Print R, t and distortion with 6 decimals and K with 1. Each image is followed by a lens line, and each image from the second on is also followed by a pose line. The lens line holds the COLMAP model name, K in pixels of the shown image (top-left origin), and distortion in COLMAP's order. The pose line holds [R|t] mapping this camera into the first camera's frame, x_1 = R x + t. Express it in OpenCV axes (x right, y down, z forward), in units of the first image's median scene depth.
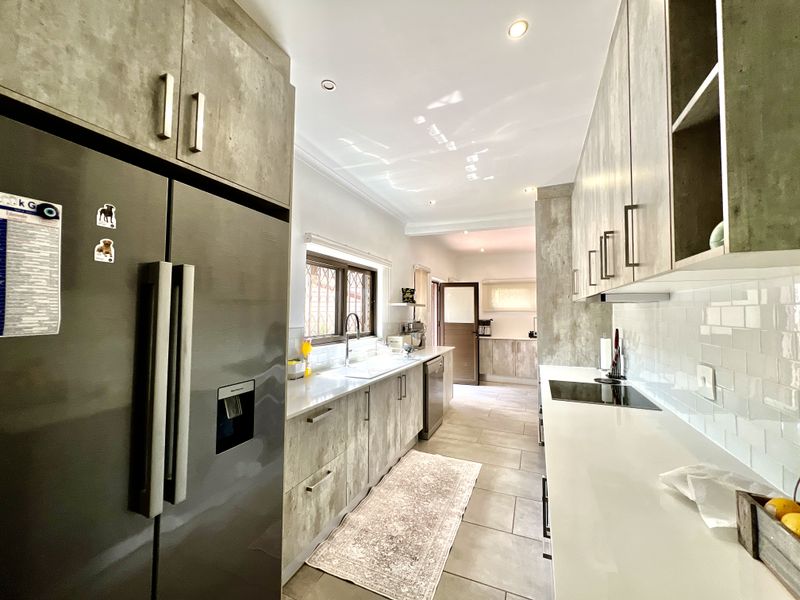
lens RADIAL K [[318.7, 0, 396.4], [0, 318.7, 298.6], [0, 0, 1]] dist [-0.002003, 0.000364]
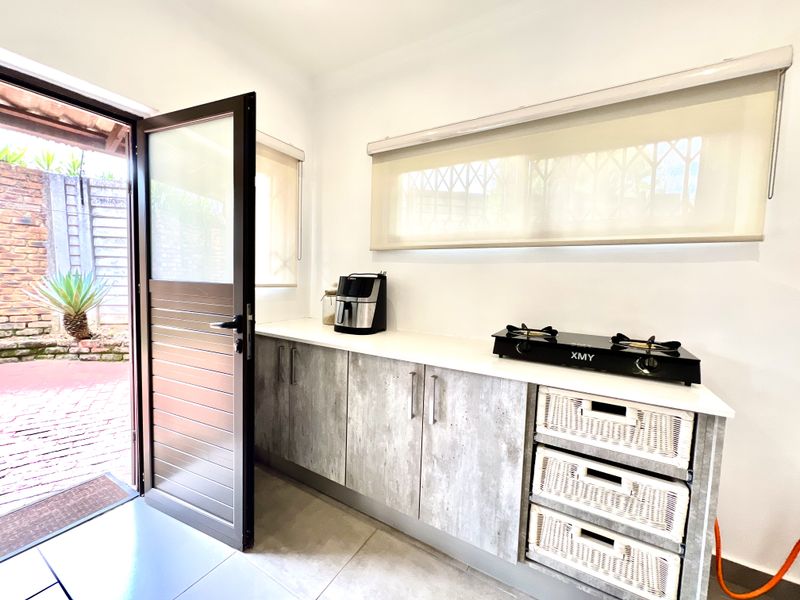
lens RADIAL K [[318.7, 0, 396.4], [0, 318.7, 298.6], [0, 0, 1]] dist [-0.002003, 0.000364]
pose [[0.992475, 0.038381, -0.116279, 0.606663], [-0.025979, 0.993989, 0.106355, 0.097145], [0.119662, -0.102533, 0.987506, 1.259857]]
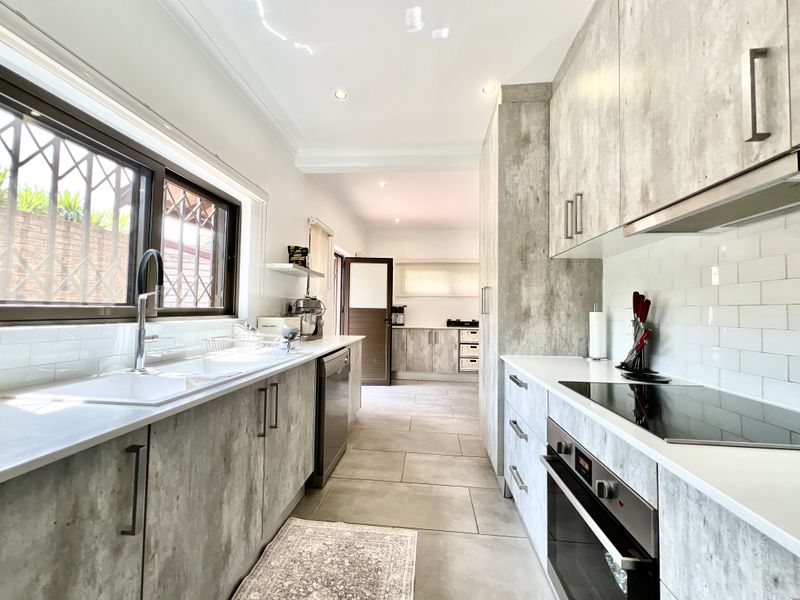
lens RADIAL K [[318.7, 0, 396.4], [0, 318.7, 298.6], [0, 0, 1]] dist [-0.002003, 0.000364]
pose [[0.953676, 0.021844, 0.300042, 0.040251], [-0.024358, 0.999693, 0.004638, 0.075552], [-0.299848, -0.011732, 0.953915, 0.355130]]
